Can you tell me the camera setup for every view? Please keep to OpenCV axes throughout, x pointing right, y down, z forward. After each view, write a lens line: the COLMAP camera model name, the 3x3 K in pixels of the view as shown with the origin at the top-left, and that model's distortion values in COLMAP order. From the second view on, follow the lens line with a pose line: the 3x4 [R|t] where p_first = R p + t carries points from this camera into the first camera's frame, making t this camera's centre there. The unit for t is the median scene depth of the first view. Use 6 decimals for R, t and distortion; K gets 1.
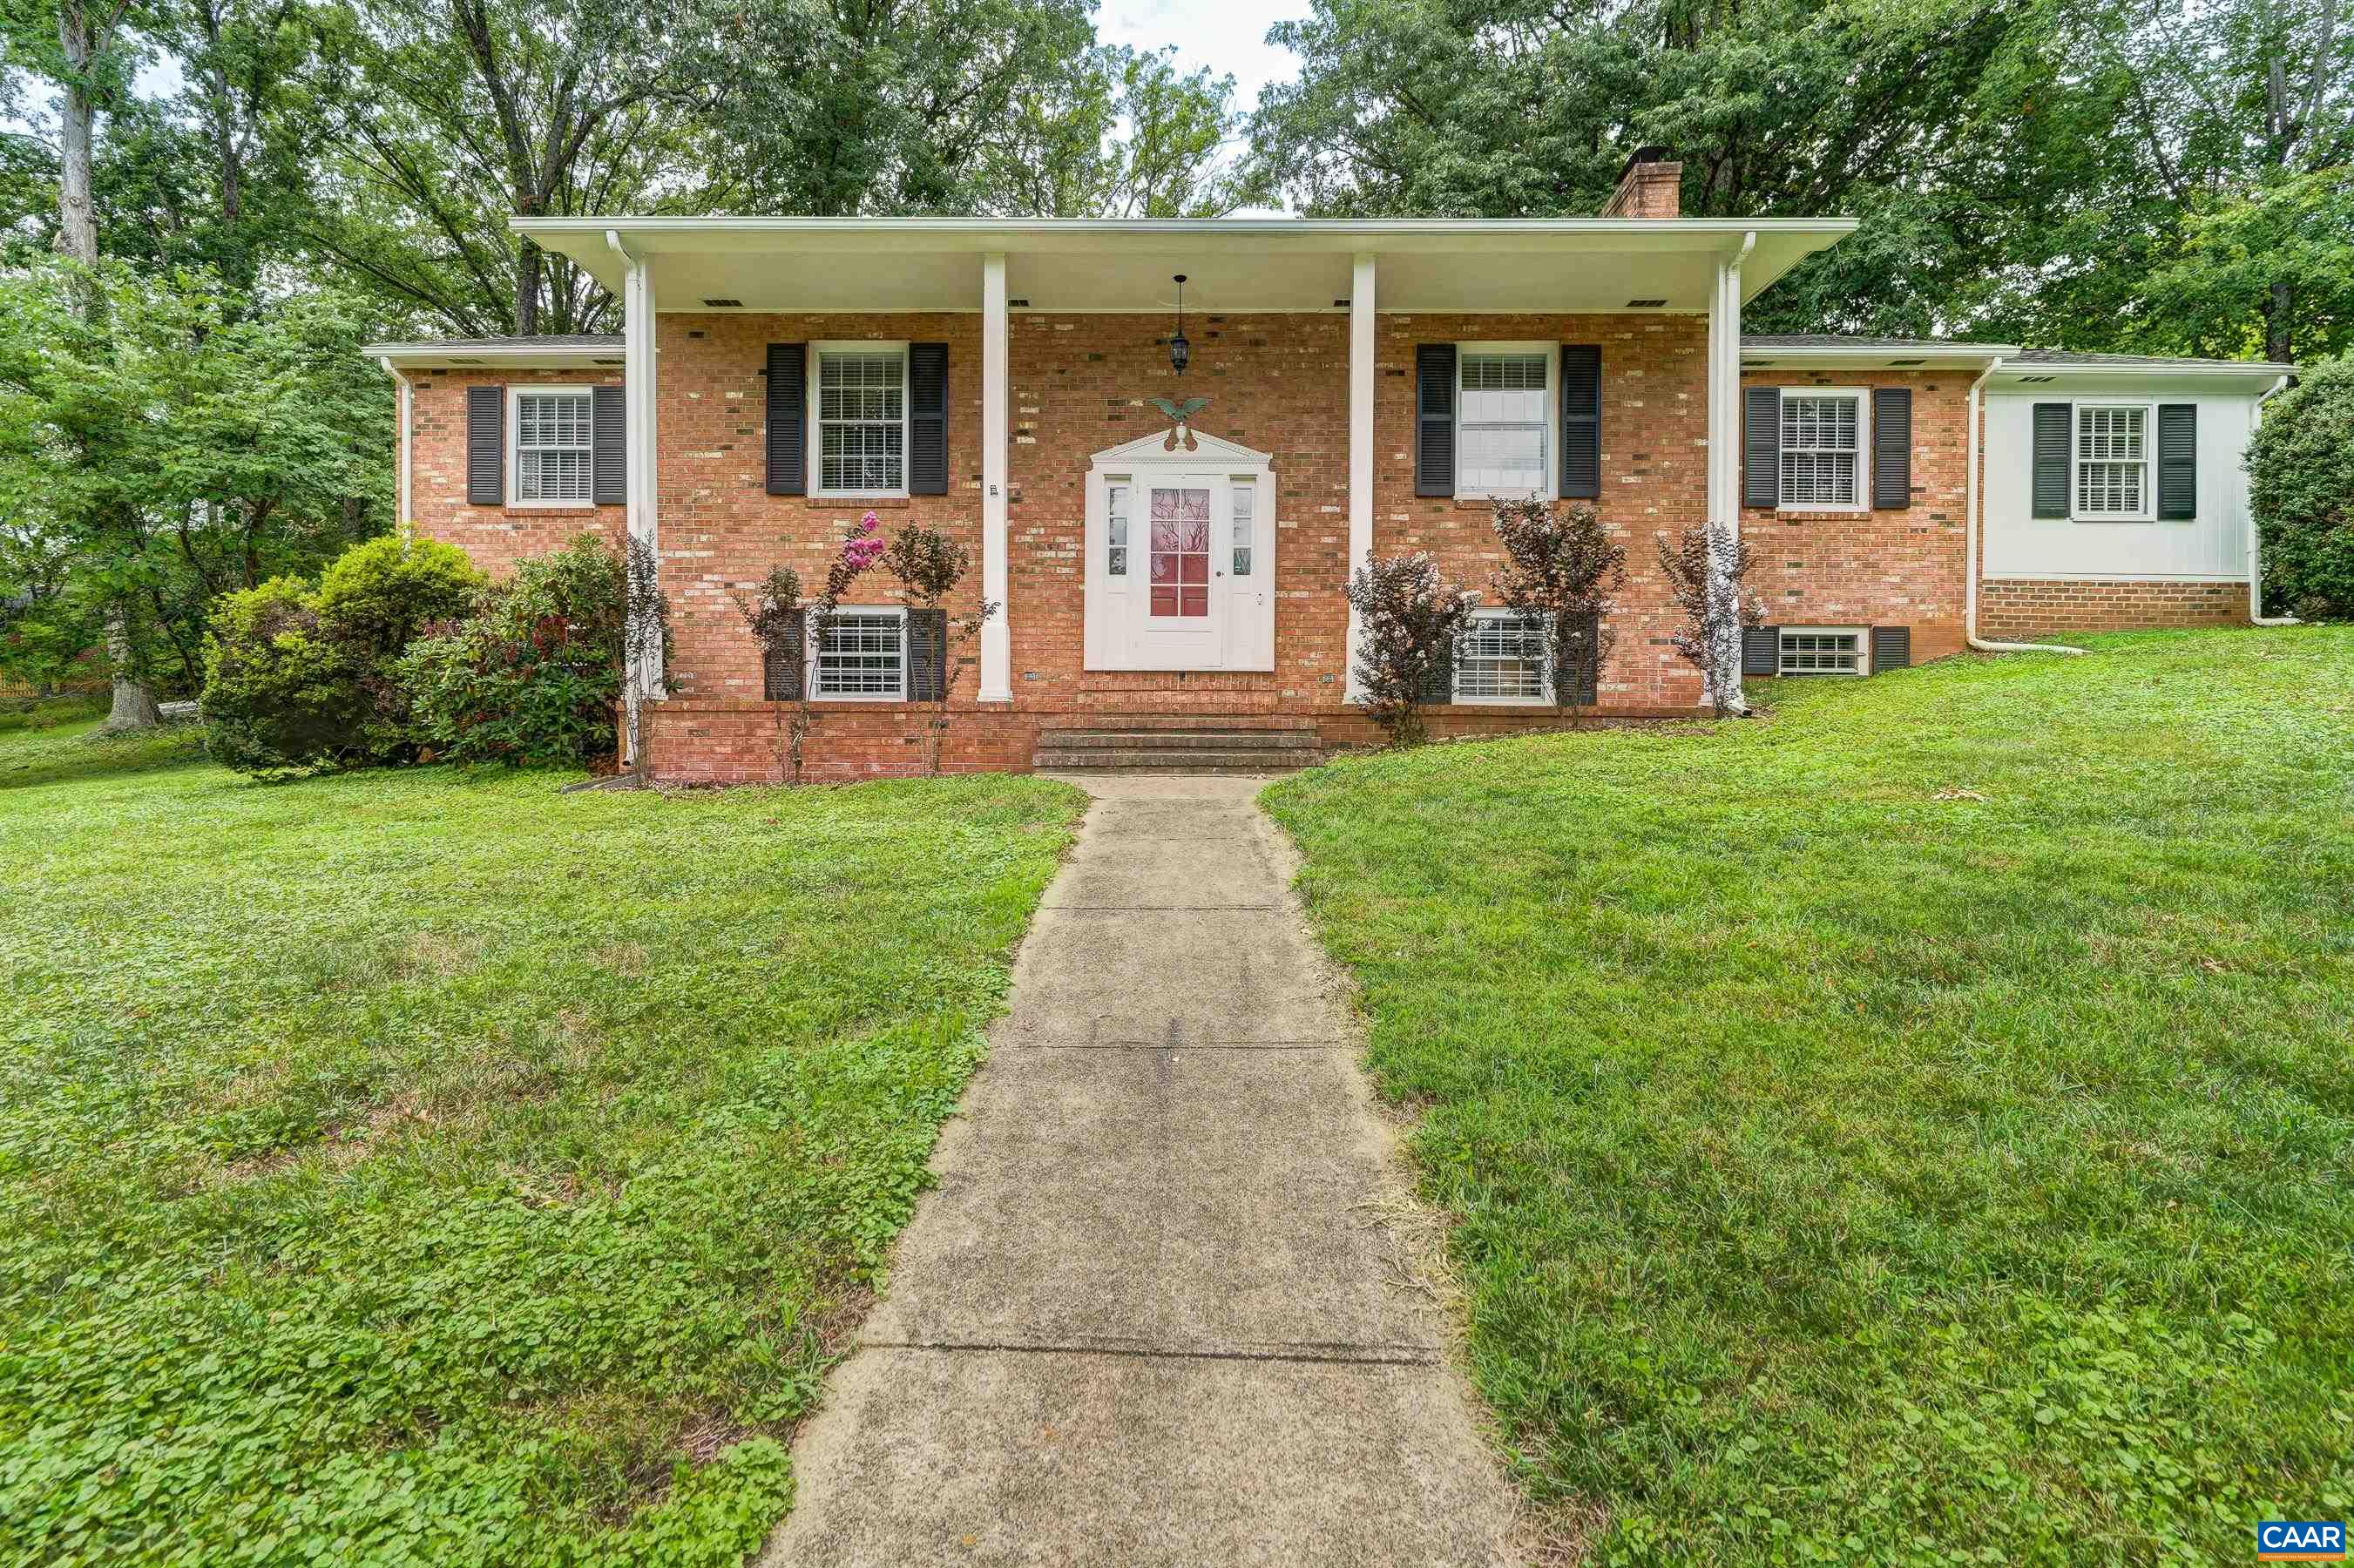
lens RADIAL K [[1073.0, 0, 1214.5], [0, 1073.0, 779.2], [0, 0, 1]] dist [0.000706, 0.000396]
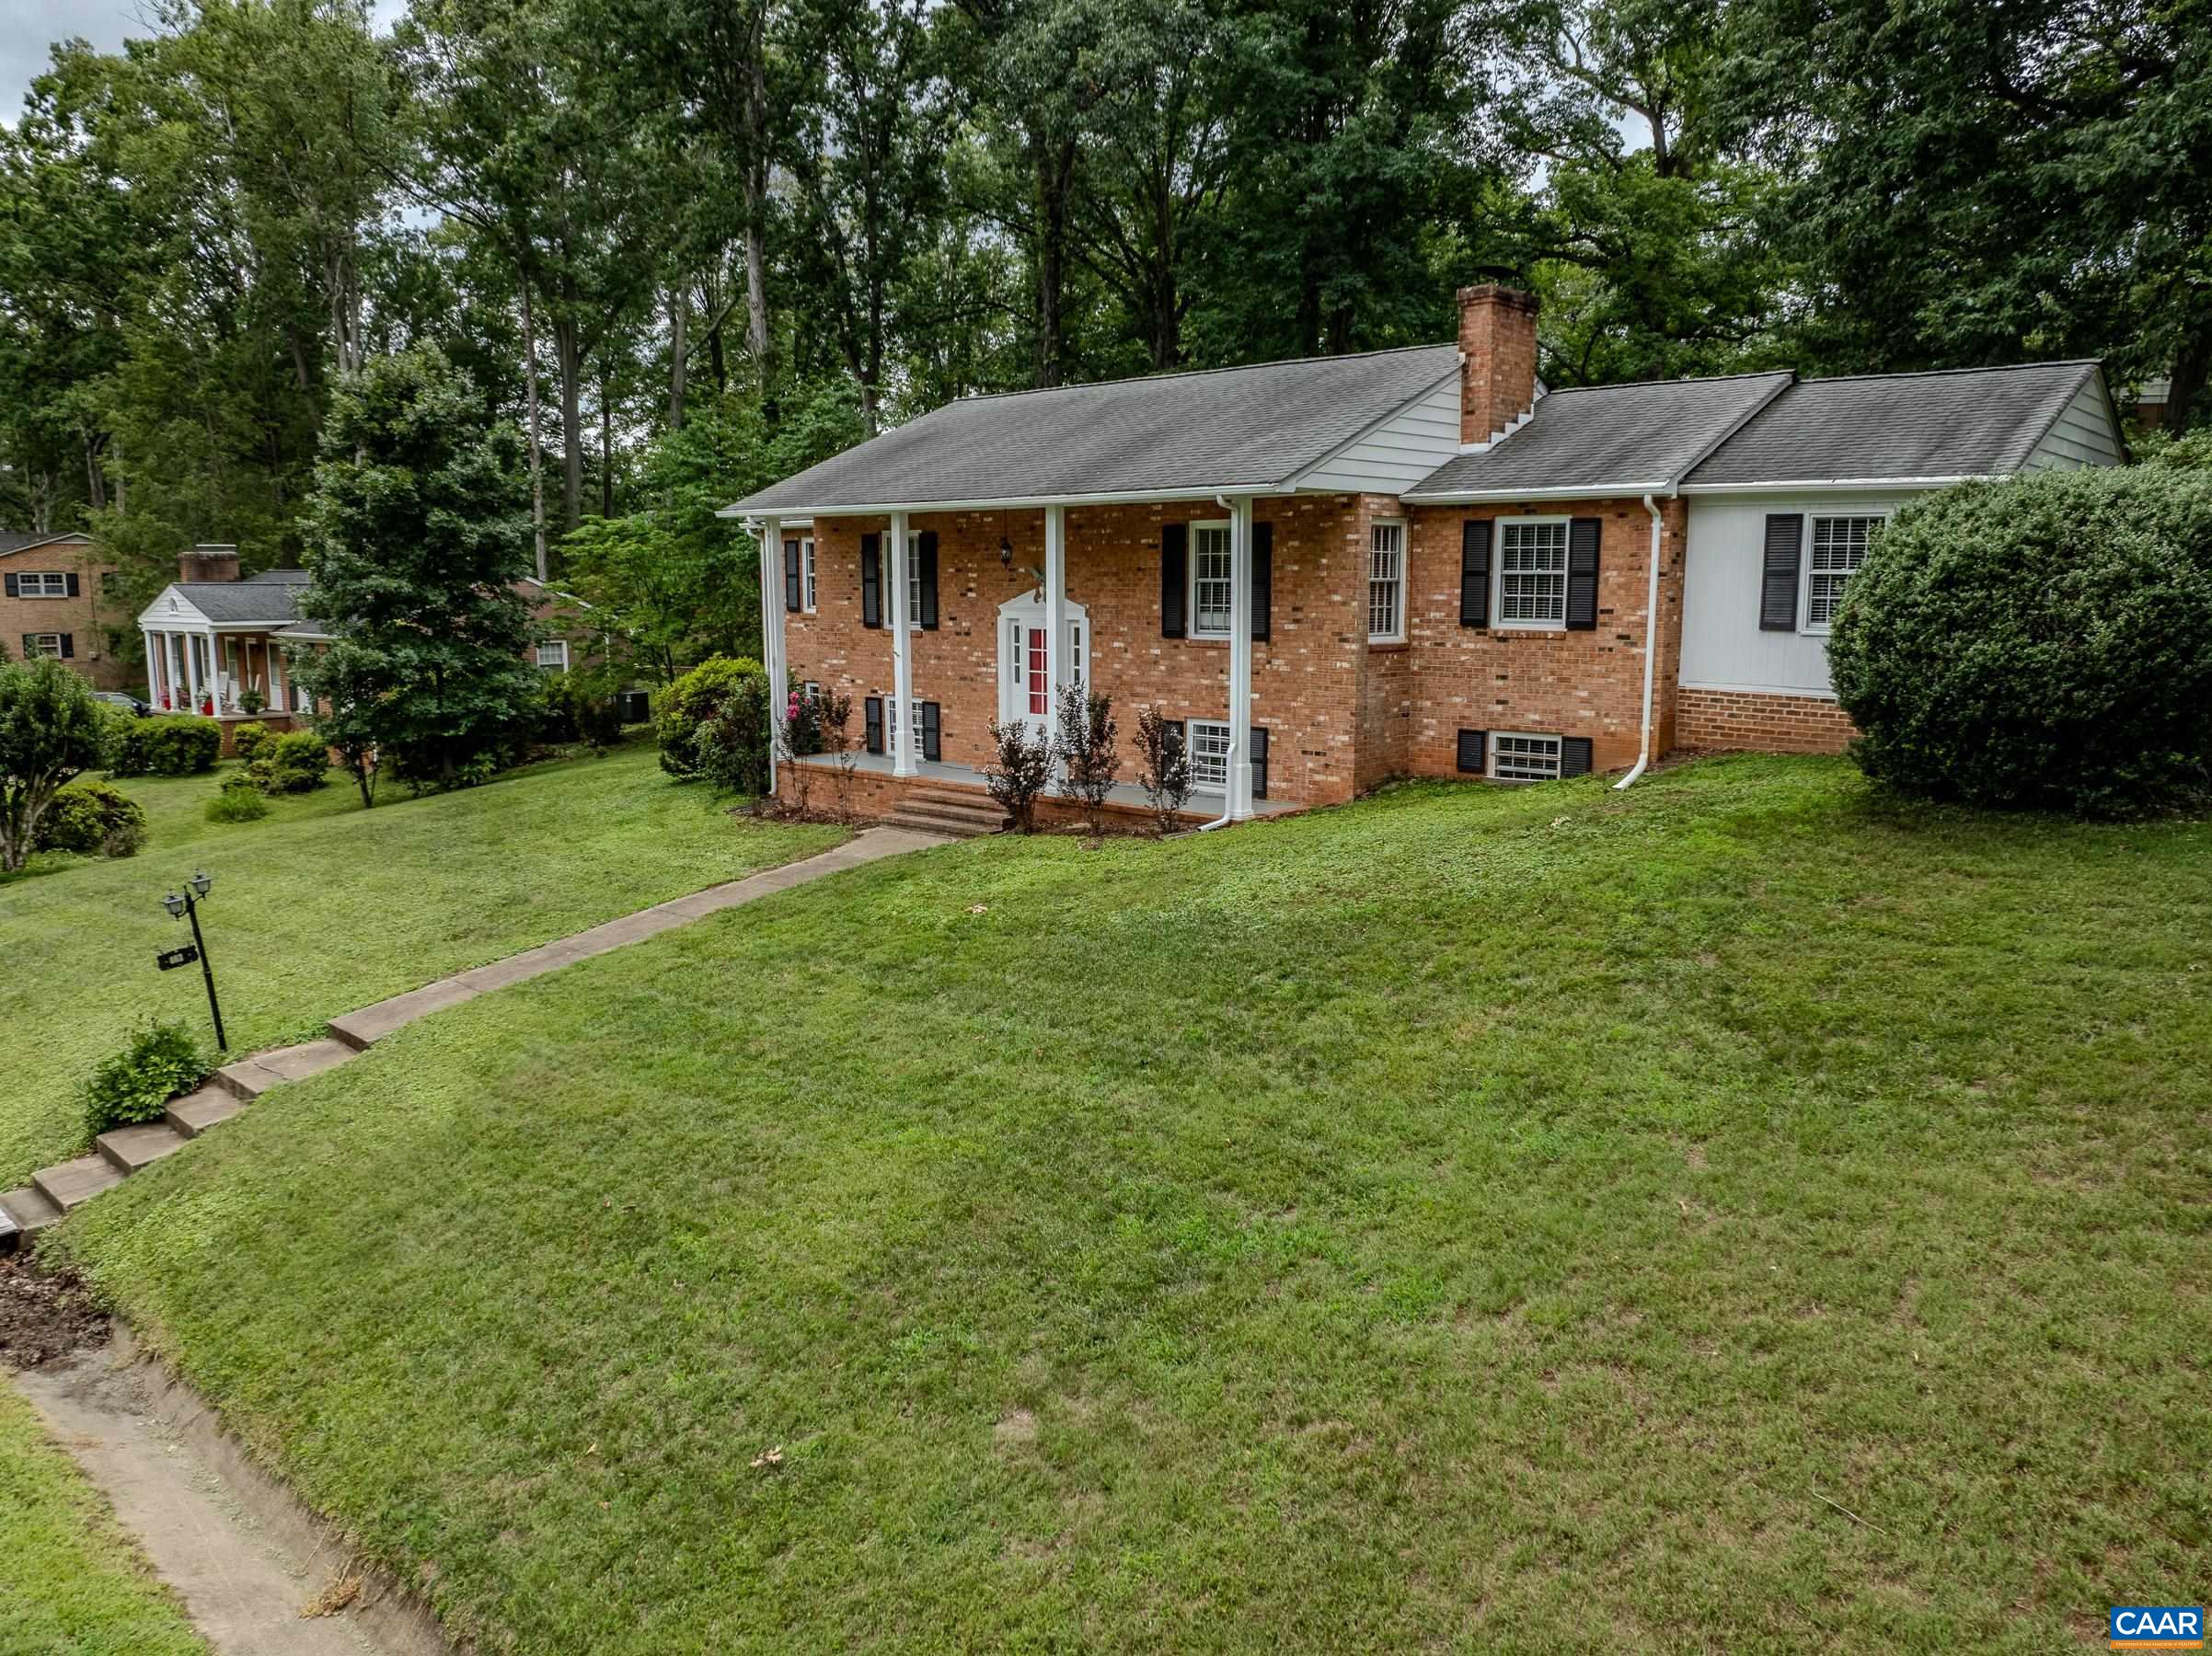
lens RADIAL K [[1595.5, 0, 1174.7], [0, 1595.5, 830.7], [0, 0, 1]] dist [-0.004795, -0.001540]
pose [[0.761587, 0.097519, -0.640684, 1.531726], [-0.017206, 0.991307, 0.130436, -0.282900], [0.647835, -0.088315, 0.756644, -0.563796]]
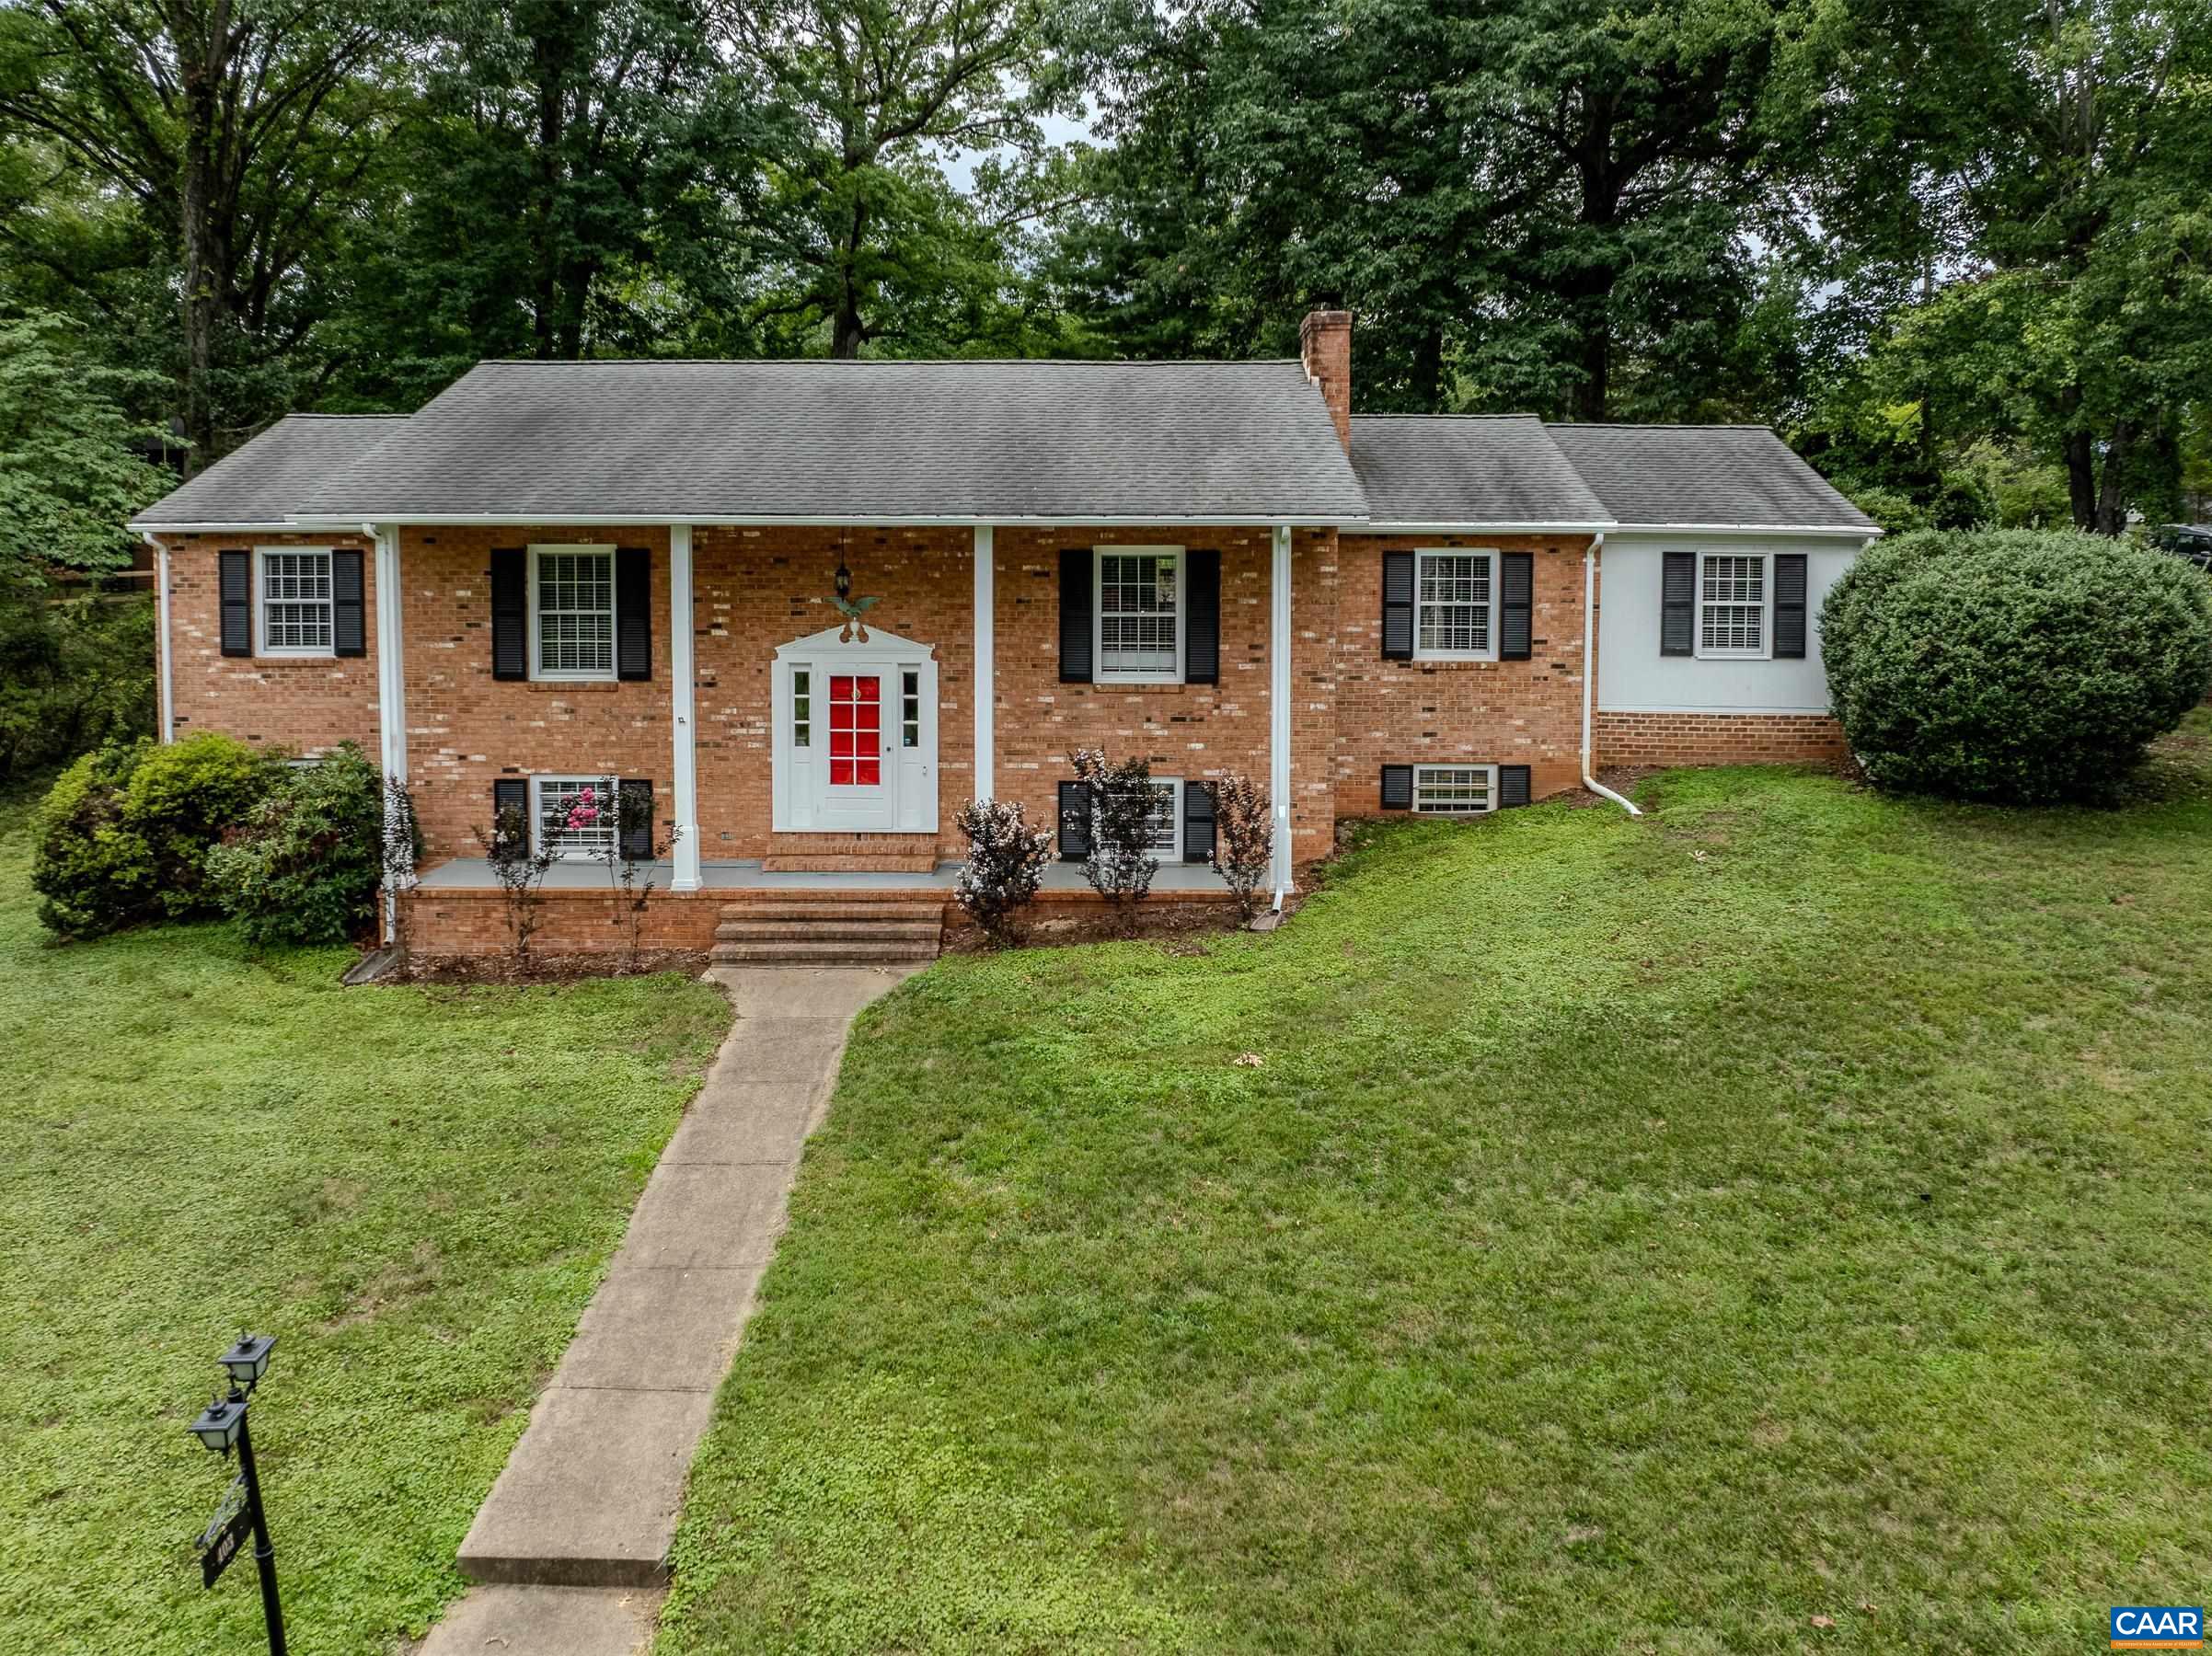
lens RADIAL K [[1581.2, 0, 1170.7], [0, 1581.2, 674.0], [0, 0, 1]] dist [-0.011441, -0.019469]
pose [[0.999841, 0.000084, 0.017859, 0.275148], [-0.000919, 0.998907, 0.046726, -0.349379], [-0.017835, -0.046735, 0.998748, -0.693408]]
